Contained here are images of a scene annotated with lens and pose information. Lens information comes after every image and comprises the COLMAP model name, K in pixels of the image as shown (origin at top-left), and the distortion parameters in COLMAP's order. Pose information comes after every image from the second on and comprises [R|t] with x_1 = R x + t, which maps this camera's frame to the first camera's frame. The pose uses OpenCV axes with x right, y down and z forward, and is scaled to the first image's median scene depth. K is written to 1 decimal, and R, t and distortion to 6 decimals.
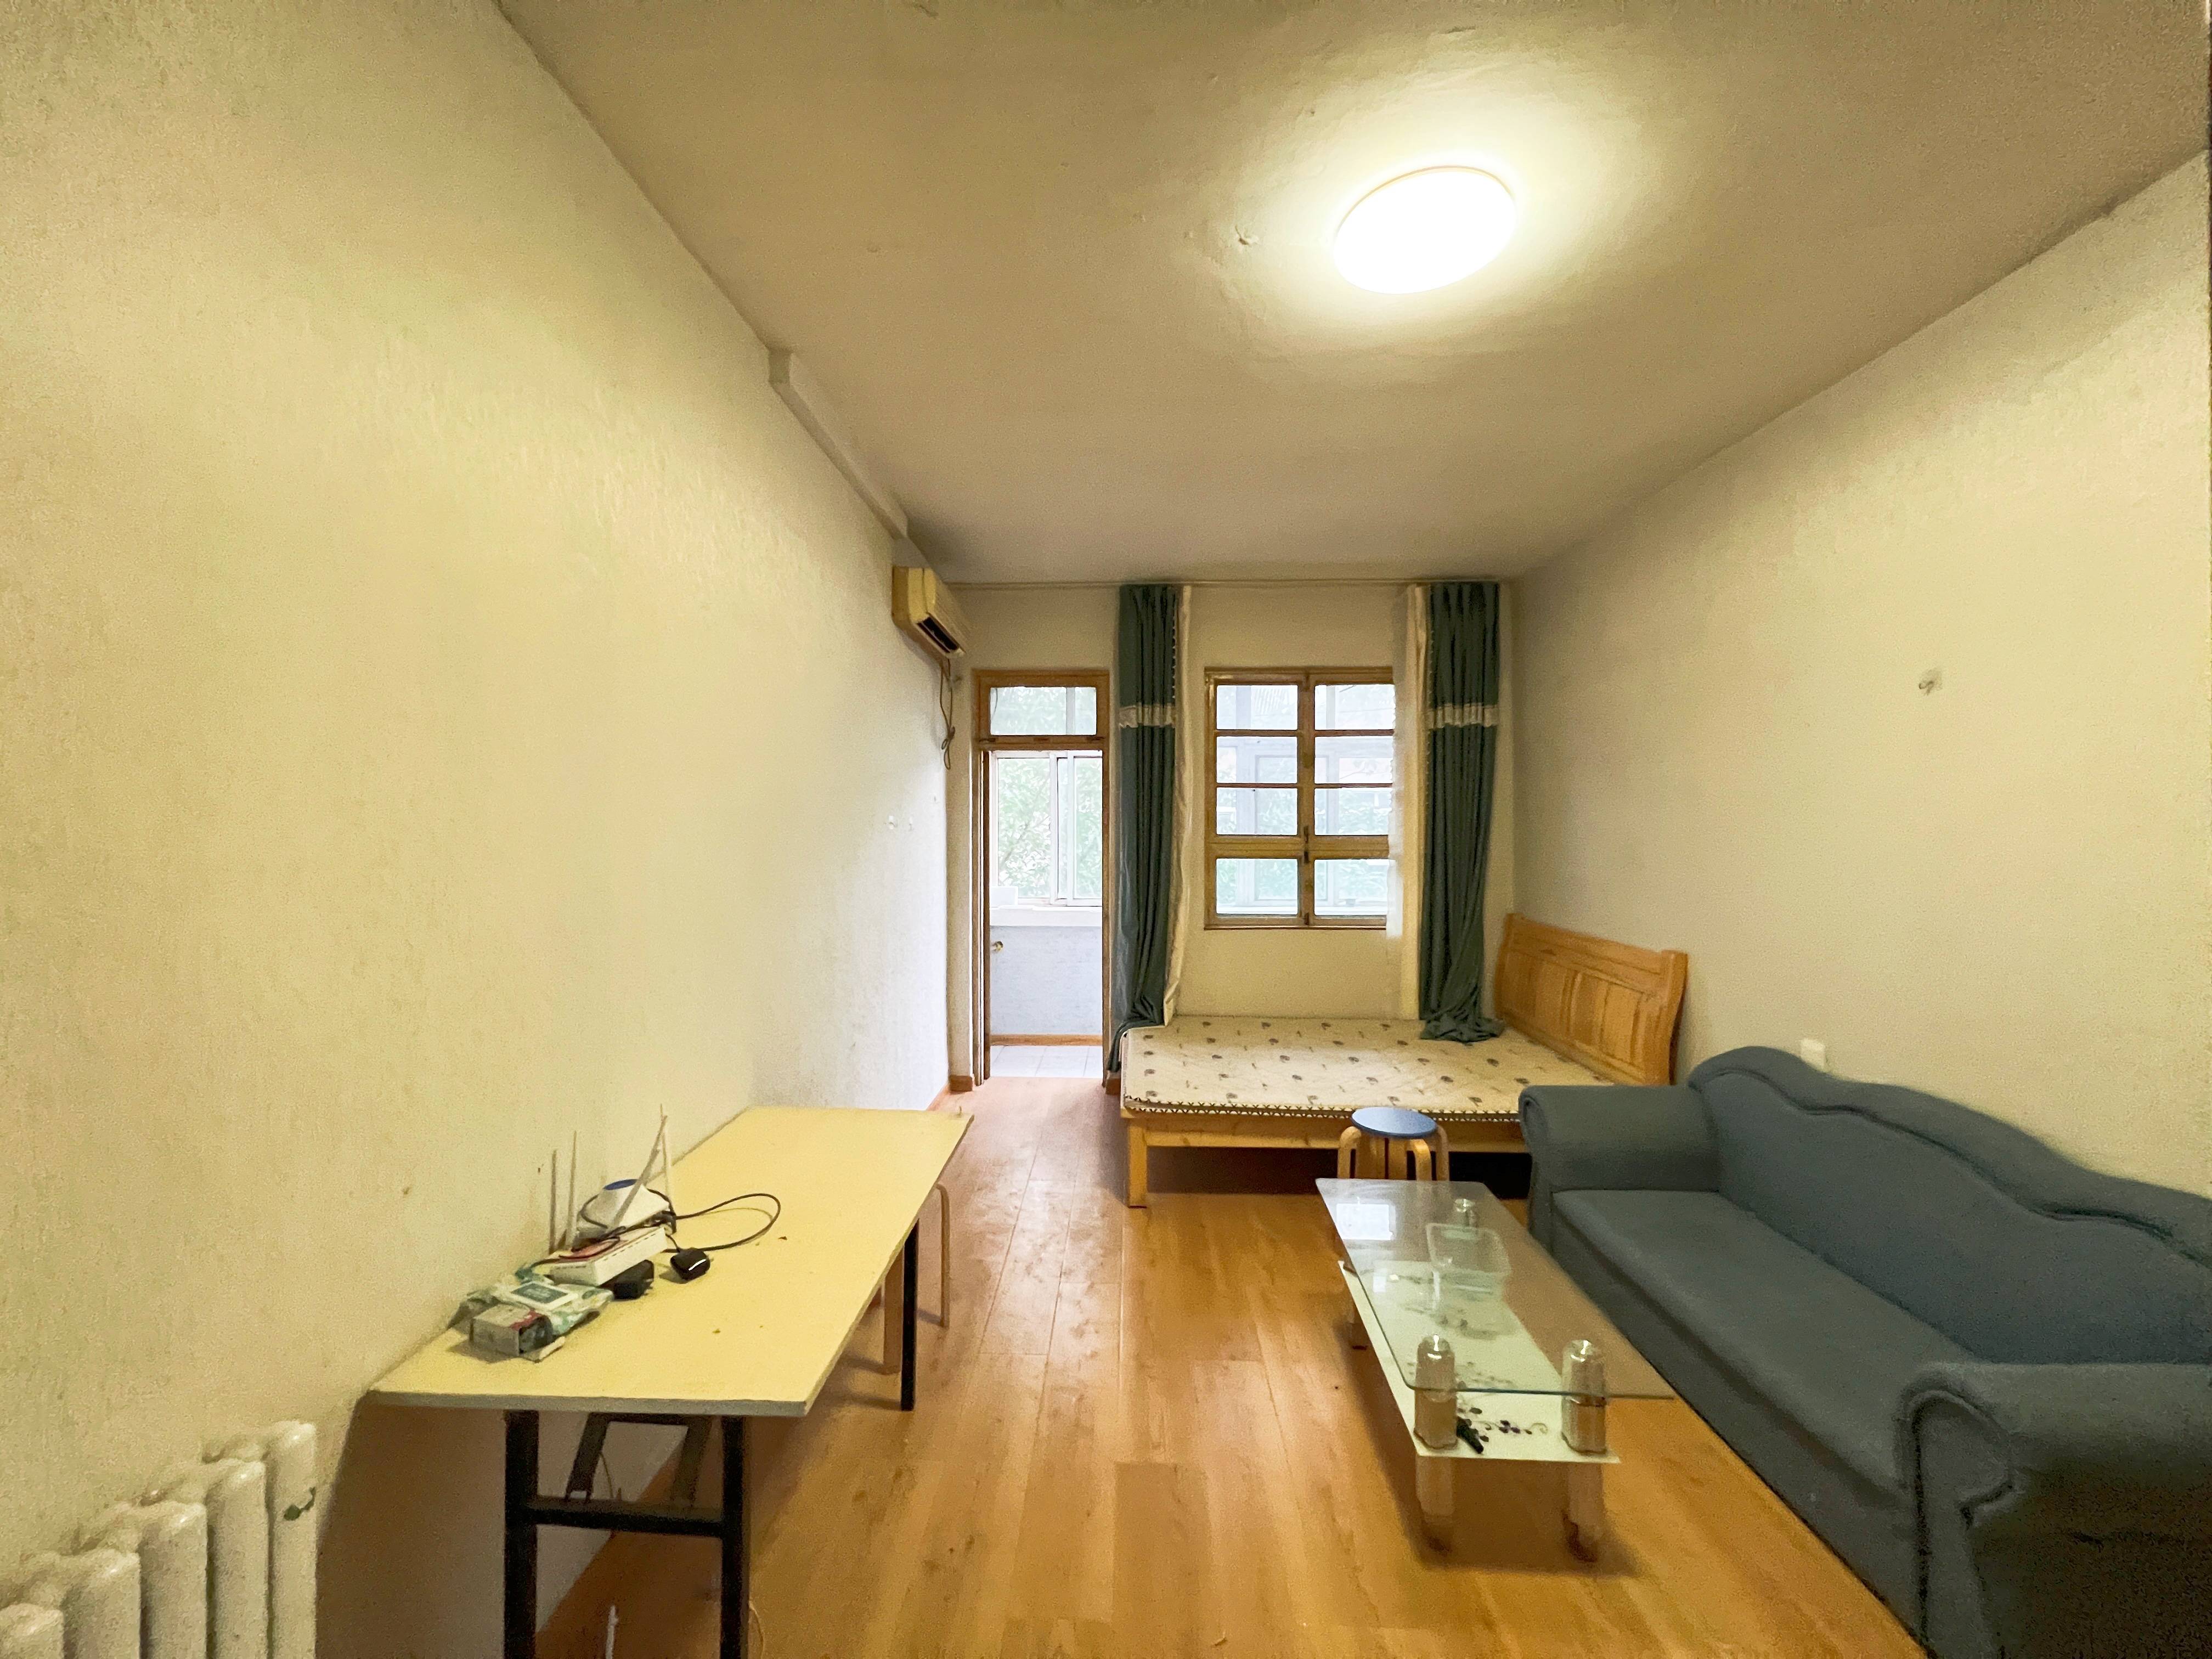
lens RADIAL K [[892.3, 0, 1098.5], [0, 892.3, 825.7], [0, 0, 1]] dist [0.003599, 0.000081]
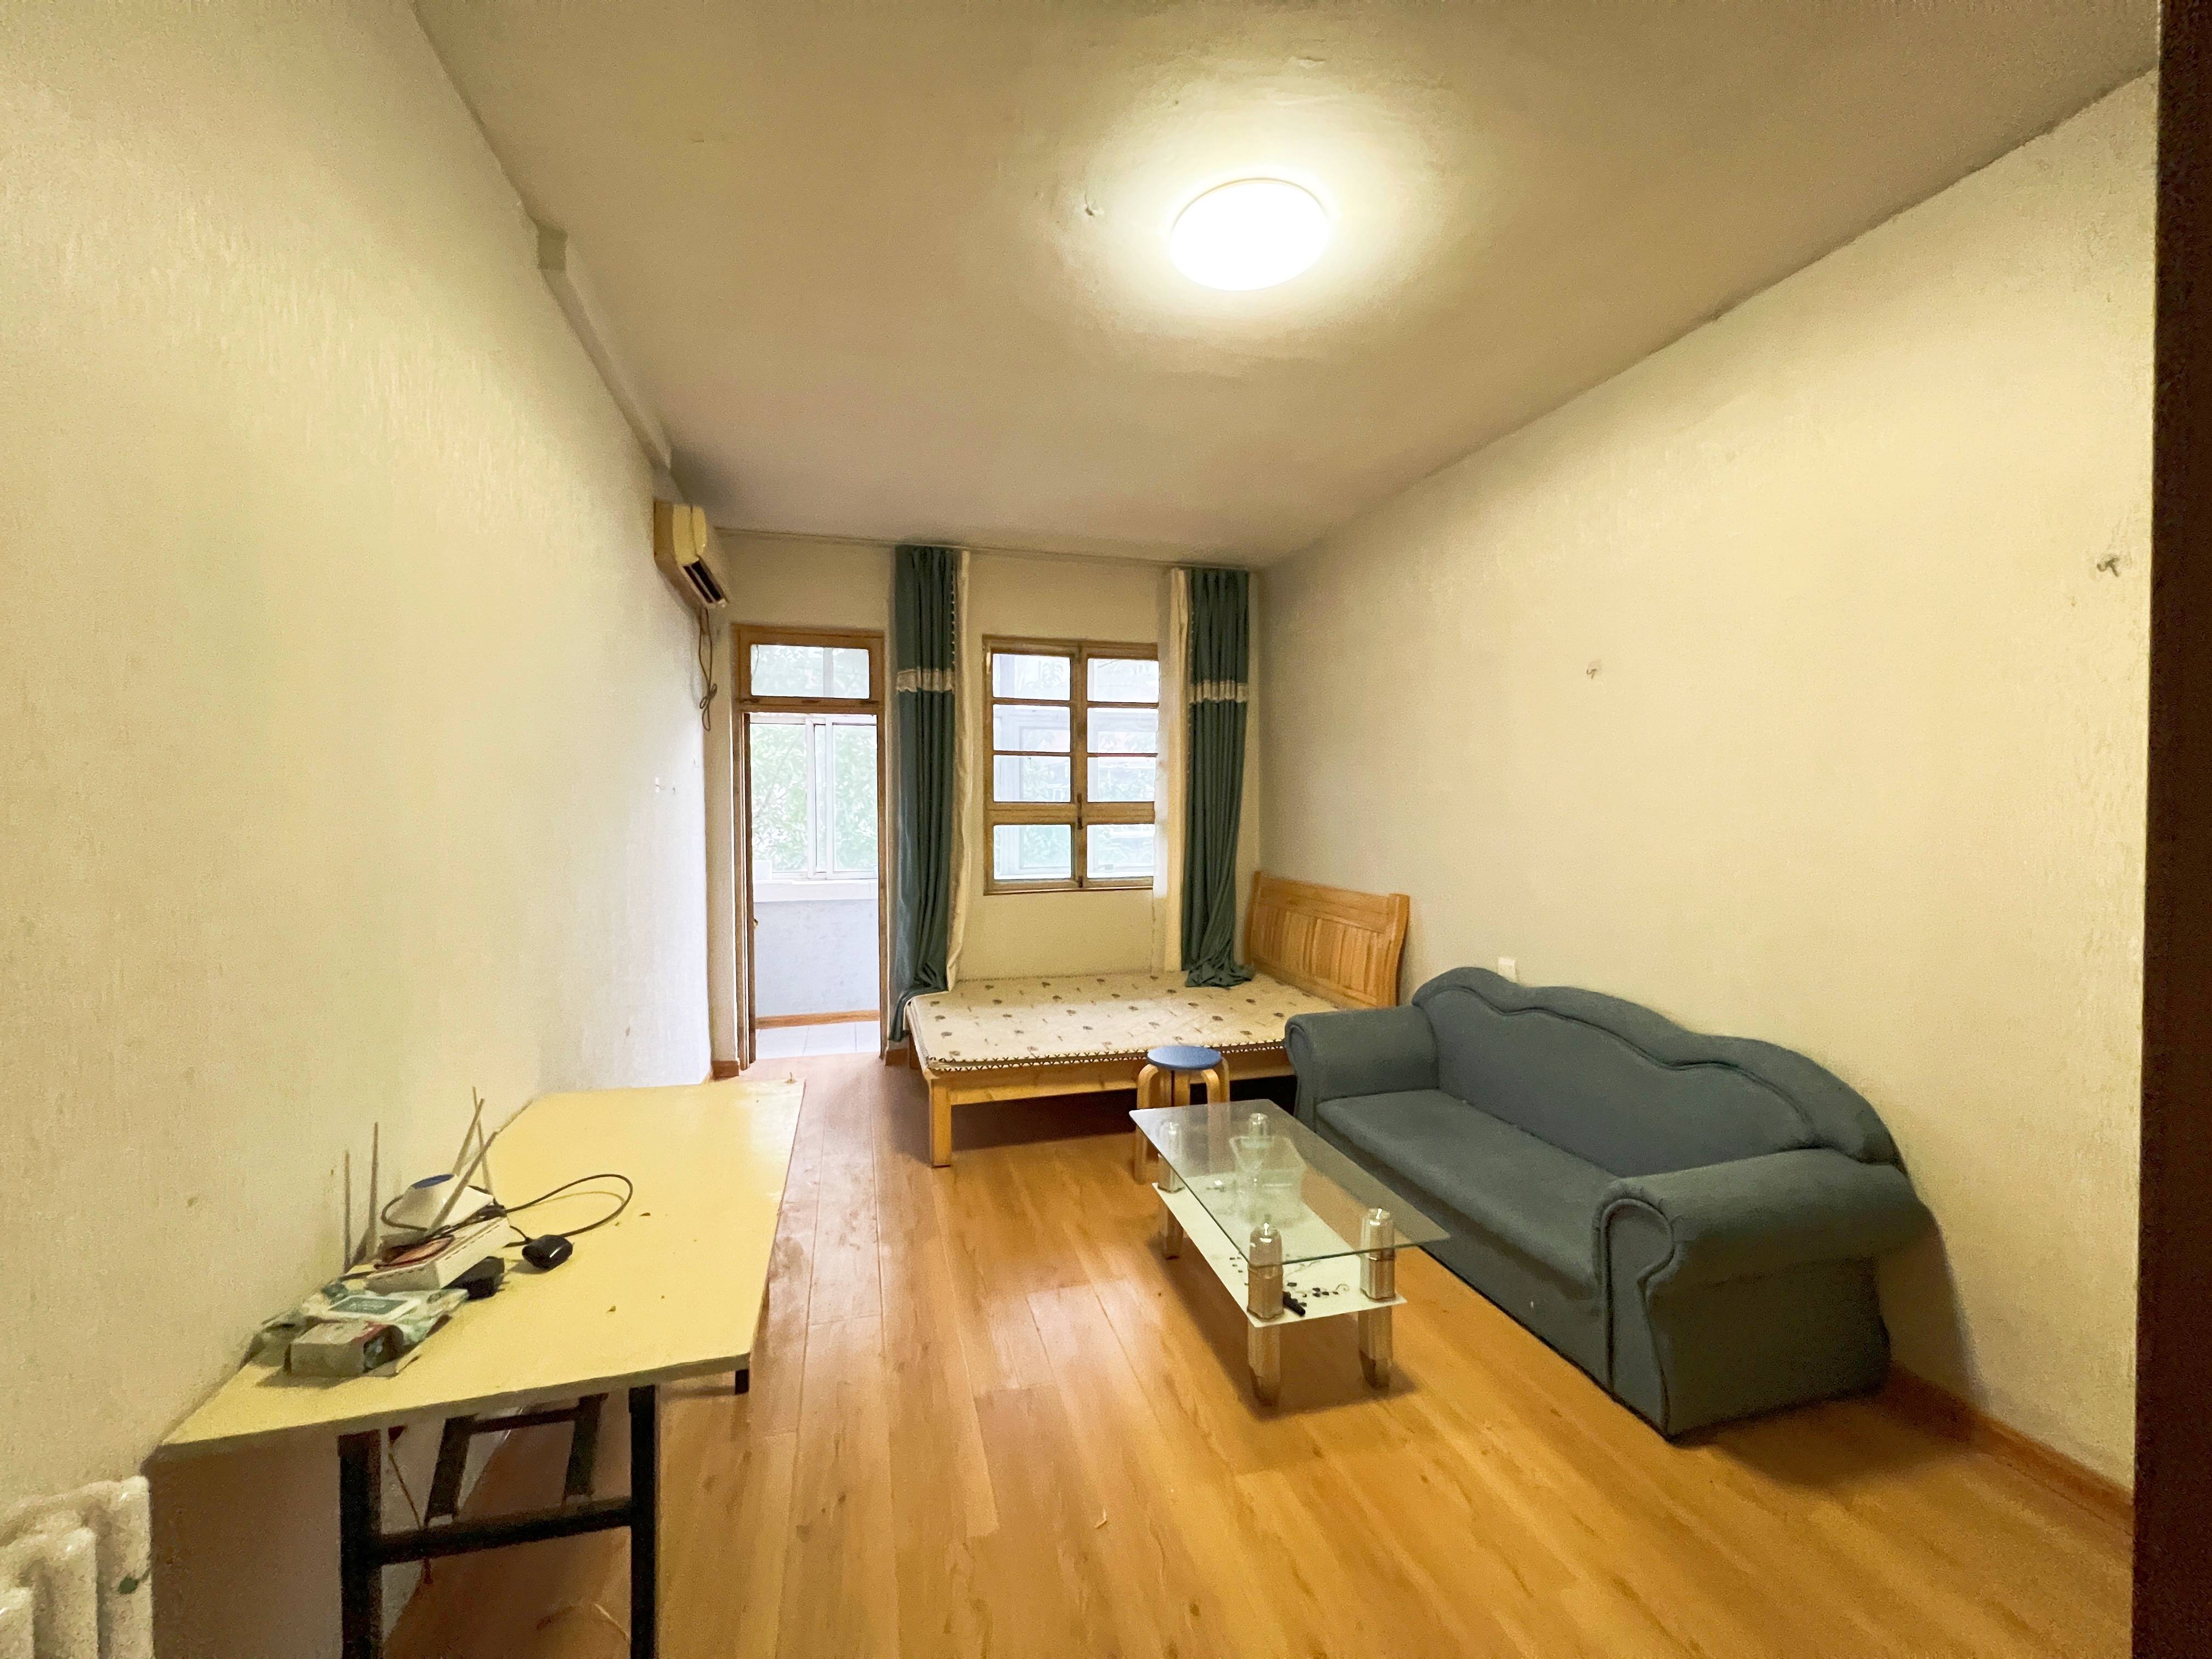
lens RADIAL K [[892.3, 0, 1104.7], [0, 892.3, 826.9], [0, 0, 1]] dist [0.003599, 0.000081]
pose [[0.953241, -0.011497, 0.301993, -0.106198], [0.003580, 0.999636, 0.026755, 0.023470], [-0.302191, -0.024423, 0.952934, -0.007401]]
